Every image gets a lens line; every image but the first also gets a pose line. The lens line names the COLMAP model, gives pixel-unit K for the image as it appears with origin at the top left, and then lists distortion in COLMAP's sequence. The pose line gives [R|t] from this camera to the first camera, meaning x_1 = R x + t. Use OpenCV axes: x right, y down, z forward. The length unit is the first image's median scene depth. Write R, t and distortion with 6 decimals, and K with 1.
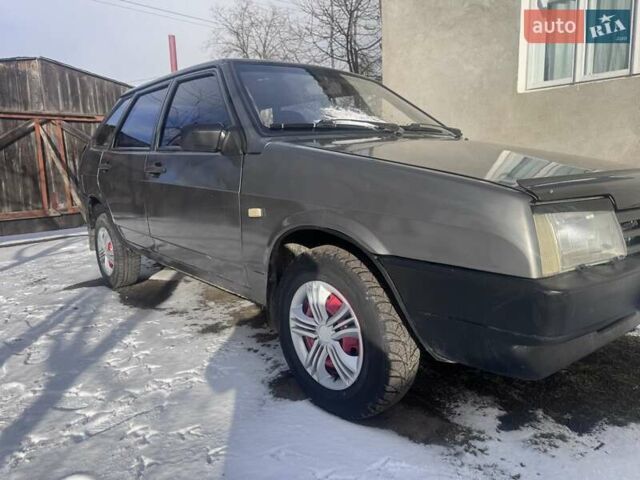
lens RADIAL K [[450.8, 0, 315.0], [0, 450.8, 235.9], [0, 0, 1]] dist [0.018610, -0.018878]
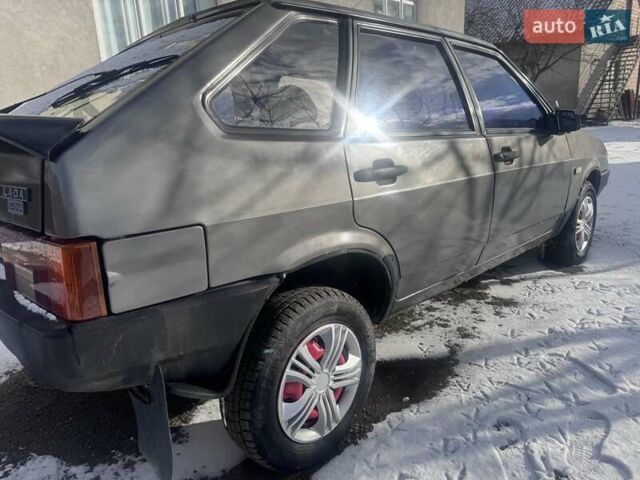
lens RADIAL K [[450.8, 0, 316.6], [0, 450.8, 240.8], [0, 0, 1]] dist [0.018610, -0.018878]
pose [[-0.054364, -0.218670, 0.974283, -0.800016], [0.208162, 0.951806, 0.225240, -0.174130], [-0.976582, 0.215054, -0.006226, 0.937135]]
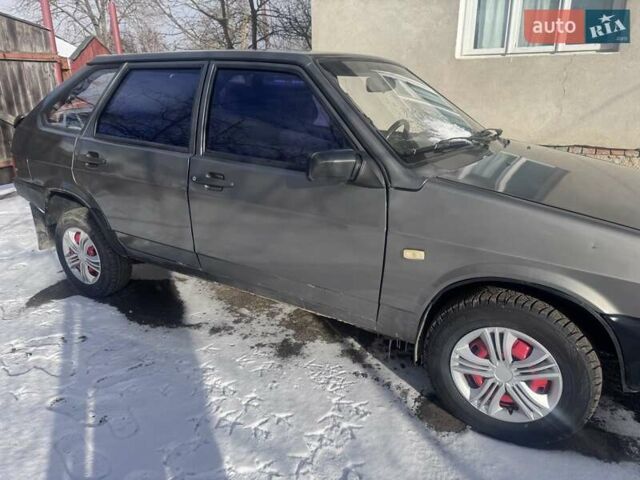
lens RADIAL K [[450.8, 0, 322.3], [0, 450.8, 238.3], [0, 0, 1]] dist [0.018610, -0.018878]
pose [[0.946633, -0.074593, 0.313562, -0.291142], [0.024346, 0.986620, 0.161206, -0.116385], [-0.321391, -0.144969, 0.935784, 0.084069]]
